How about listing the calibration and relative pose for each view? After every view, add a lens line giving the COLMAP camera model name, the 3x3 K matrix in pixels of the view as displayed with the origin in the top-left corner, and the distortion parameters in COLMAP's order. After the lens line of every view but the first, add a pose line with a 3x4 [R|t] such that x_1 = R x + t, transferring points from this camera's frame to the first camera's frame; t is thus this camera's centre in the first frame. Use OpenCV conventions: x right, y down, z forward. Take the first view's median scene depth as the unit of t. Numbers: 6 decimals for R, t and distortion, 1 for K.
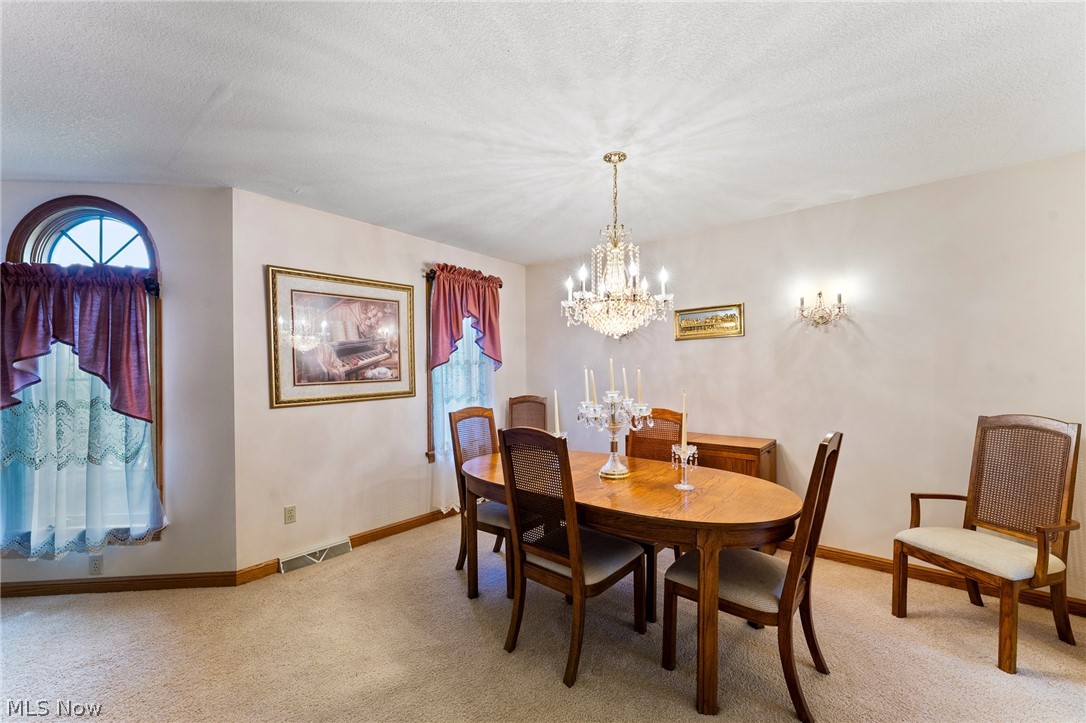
lens RADIAL K [[436.6, 0, 548.1], [0, 436.6, 371.9], [0, 0, 1]] dist [0.001048, -0.000238]
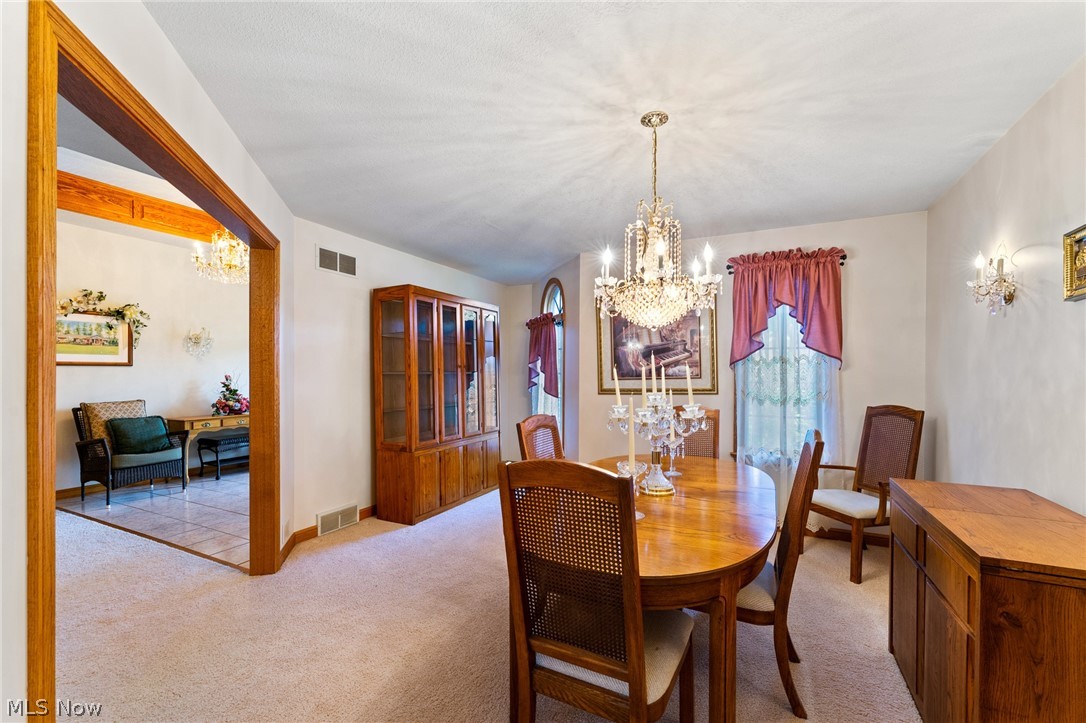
lens RADIAL K [[436.6, 0, 548.1], [0, 436.6, 371.9], [0, 0, 1]] dist [0.001048, -0.000238]
pose [[0.240871, 0.008433, -0.970520, 0.649363], [-0.002602, 0.999964, 0.008043, -0.002777], [0.970554, 0.000588, 0.240884, 0.411866]]
